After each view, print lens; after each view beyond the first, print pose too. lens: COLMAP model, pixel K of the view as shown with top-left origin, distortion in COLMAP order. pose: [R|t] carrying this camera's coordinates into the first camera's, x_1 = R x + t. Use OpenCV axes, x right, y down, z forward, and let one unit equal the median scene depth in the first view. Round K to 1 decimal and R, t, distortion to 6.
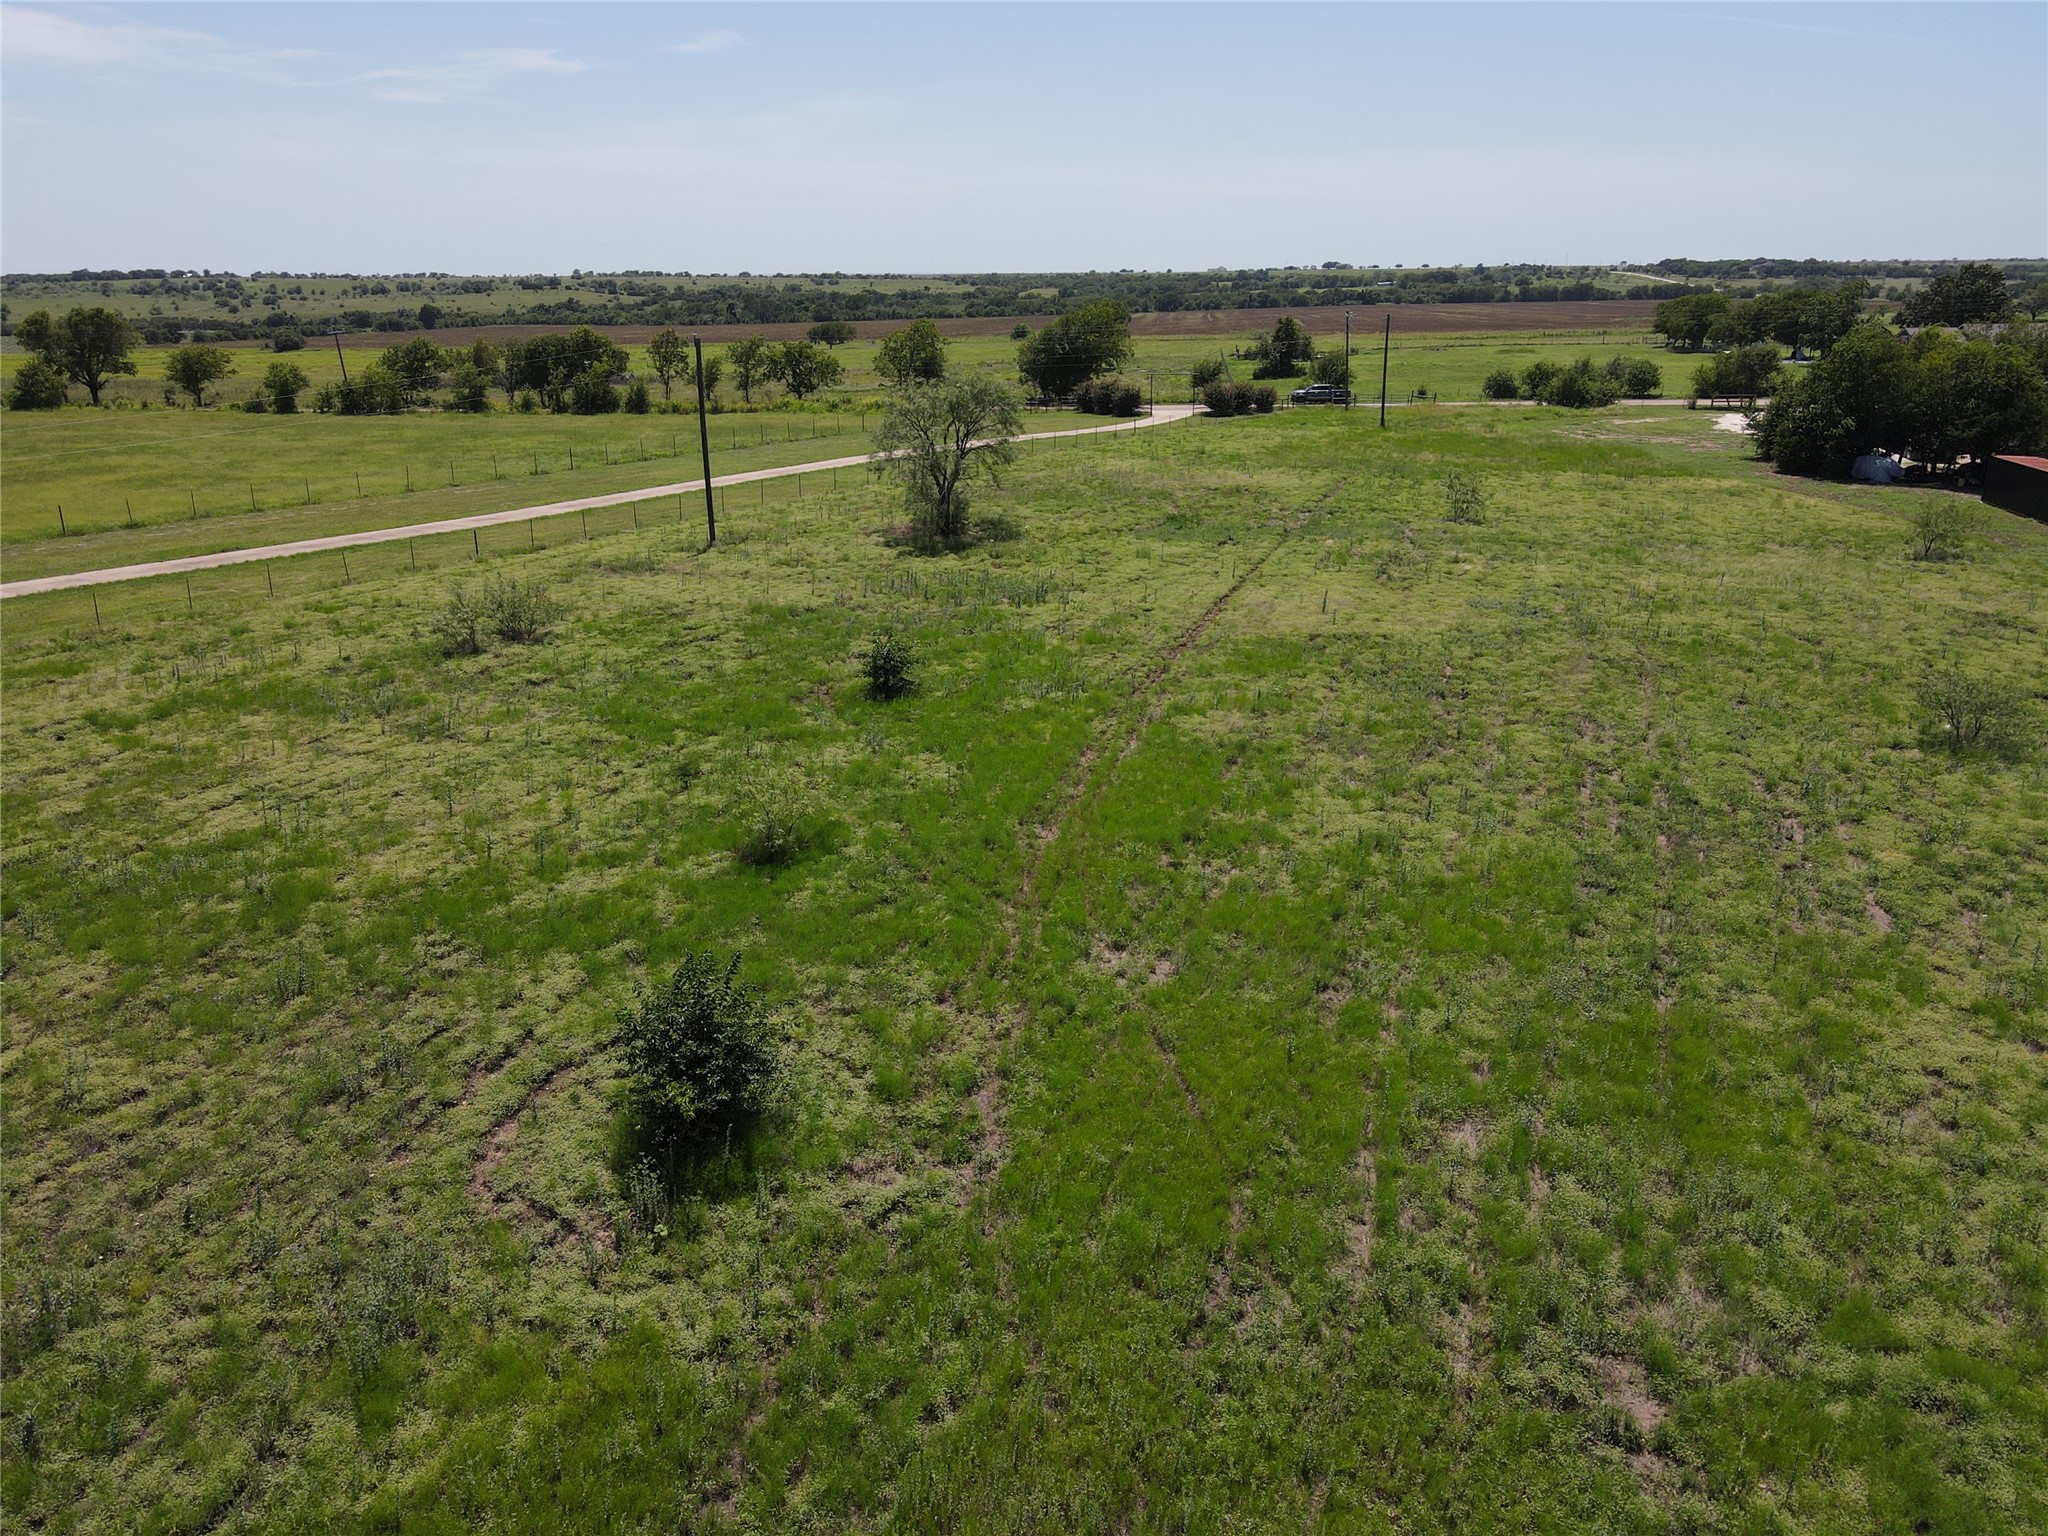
lens RADIAL K [[1473.4, 0, 1024.0], [0, 1473.4, 769.5], [0, 0, 1]] dist [0.011885, 0.011500]
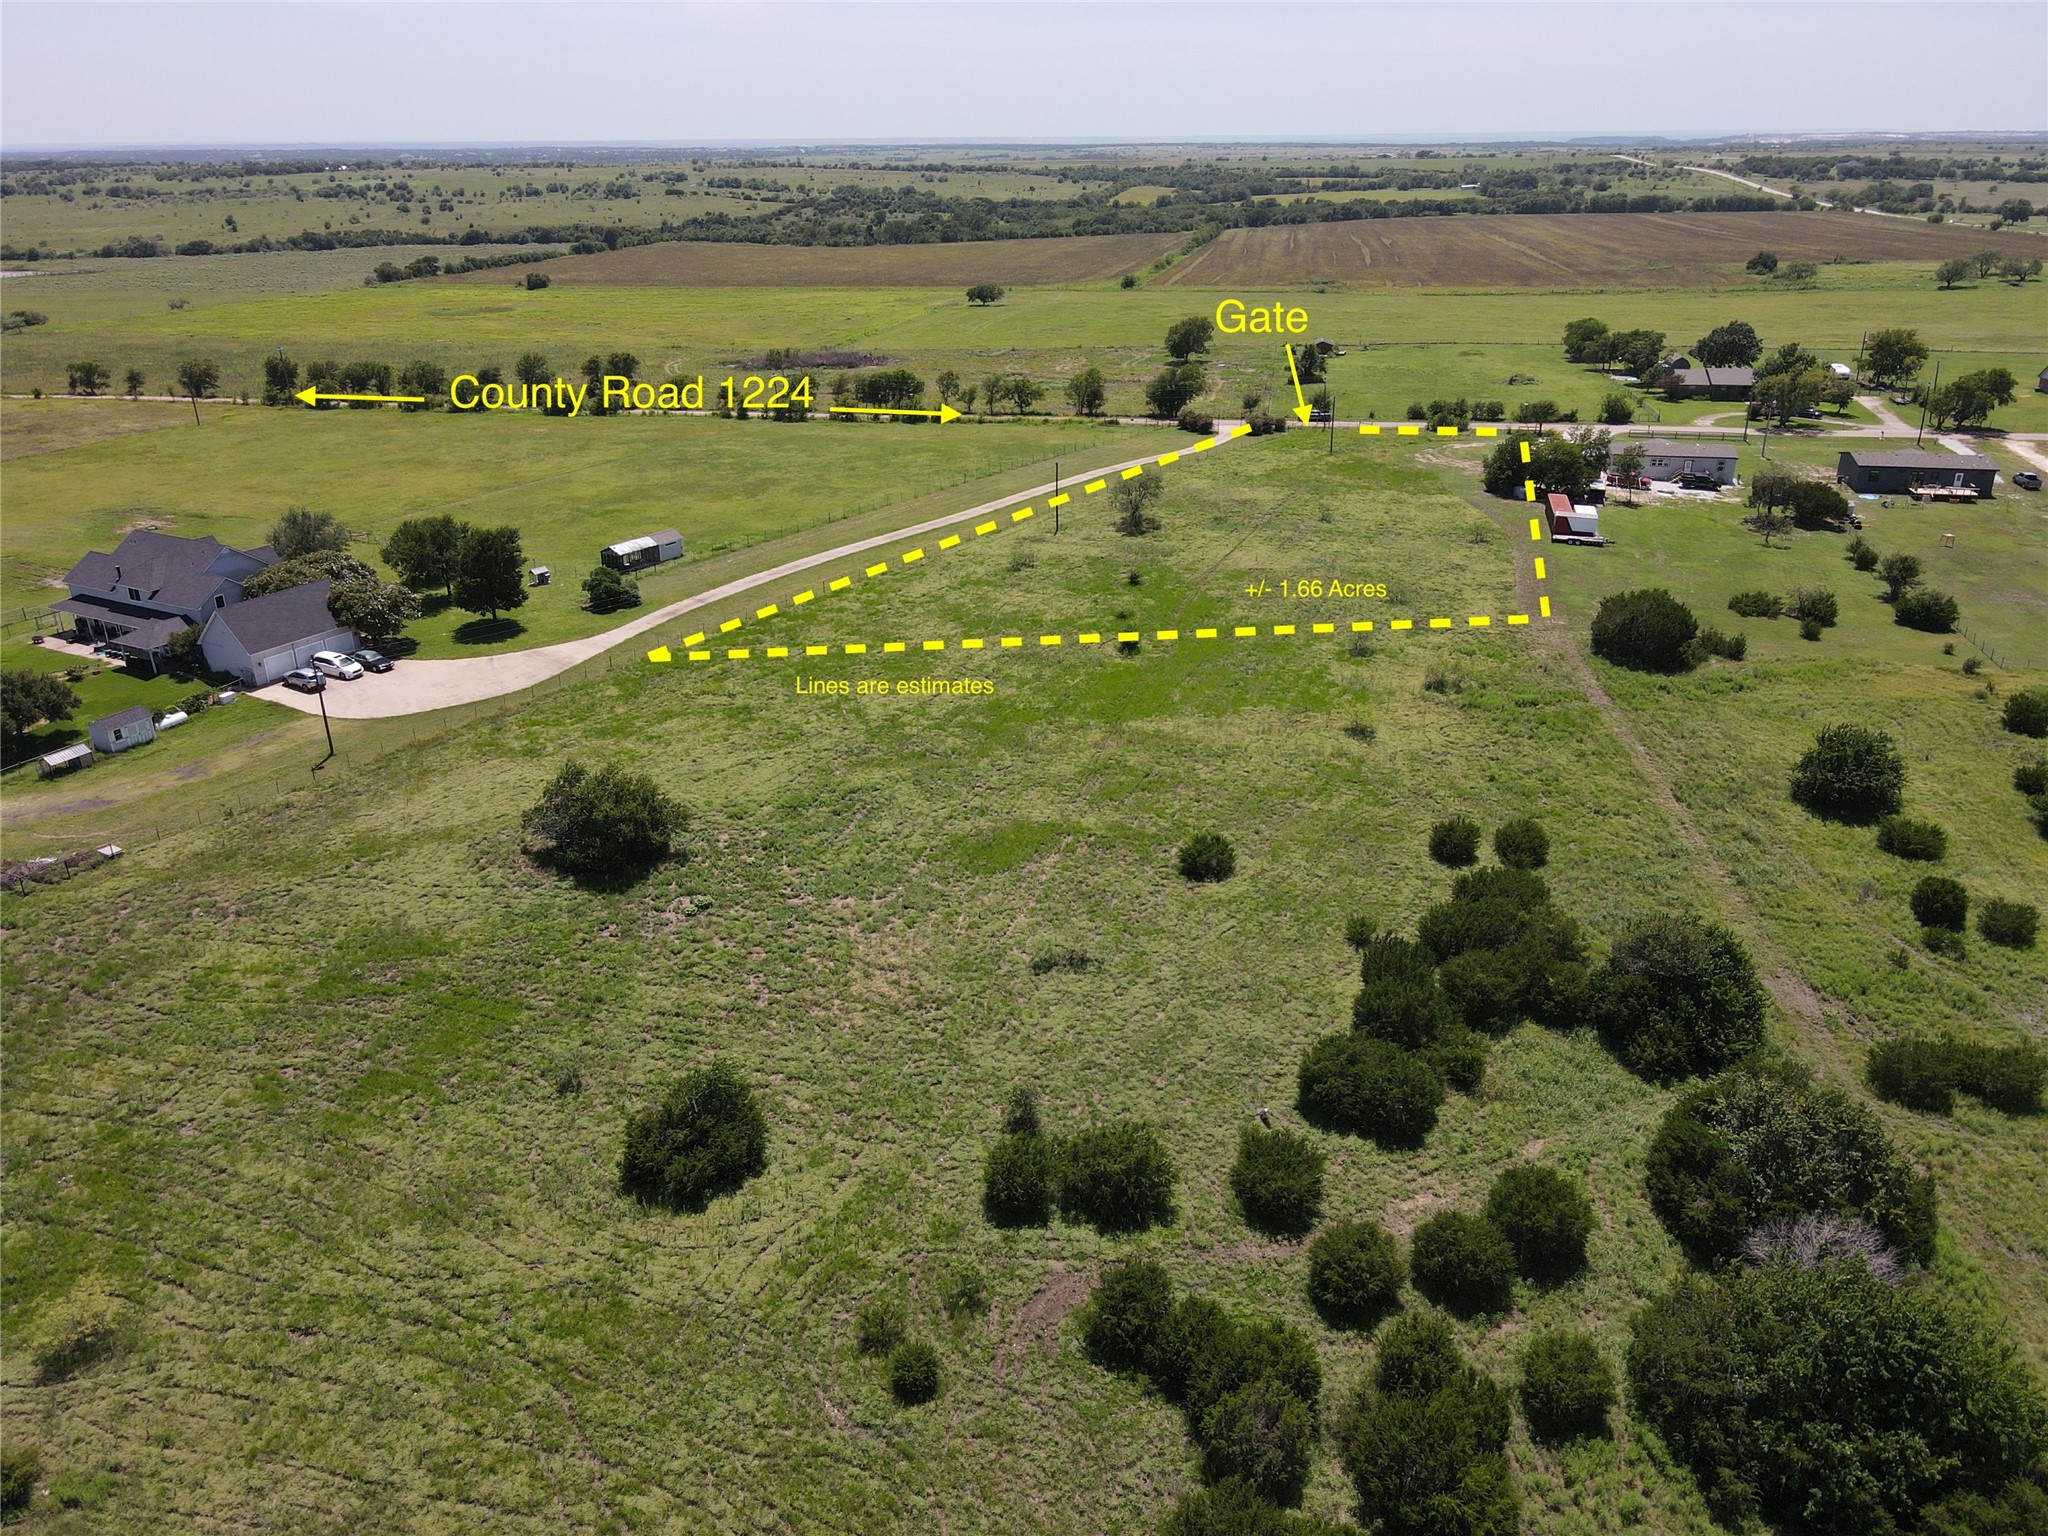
lens RADIAL K [[1473.4, 0, 1025.3], [0, 1473.4, 766.2], [0, 0, 1]] dist [0.011885, 0.011500]
pose [[0.998351, 0.022663, -0.052740, -0.045225], [-0.018413, 0.996647, 0.079723, 0.034582], [0.054370, -0.078620, 0.995421, -0.816430]]
